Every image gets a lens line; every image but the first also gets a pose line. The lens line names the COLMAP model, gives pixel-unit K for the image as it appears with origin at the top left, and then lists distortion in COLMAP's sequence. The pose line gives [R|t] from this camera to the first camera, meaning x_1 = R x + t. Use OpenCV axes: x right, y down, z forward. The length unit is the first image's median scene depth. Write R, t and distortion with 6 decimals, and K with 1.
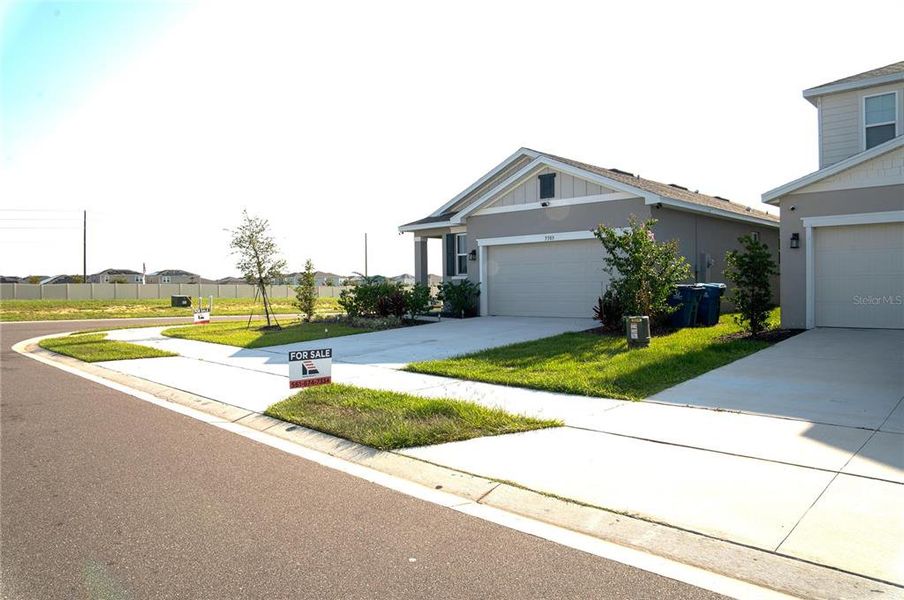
lens RADIAL K [[634.1, 0, 452.0], [0, 634.1, 300.0], [0, 0, 1]] dist [-0.128226, 0.083157]
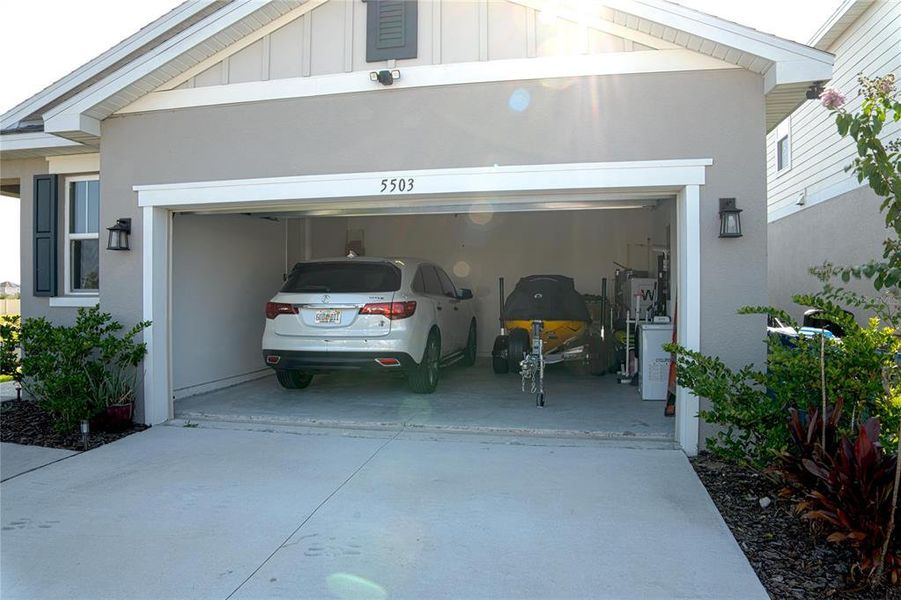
lens RADIAL K [[617.4, 0, 450.5], [0, 617.4, 300.0], [0, 0, 1]] dist [-0.065676, 0.000603]
pose [[0.846697, 0.005381, 0.532048, 0.011638], [0.003591, 0.999868, -0.015827, -0.032417], [-0.532063, 0.015312, 0.846566, 0.648923]]
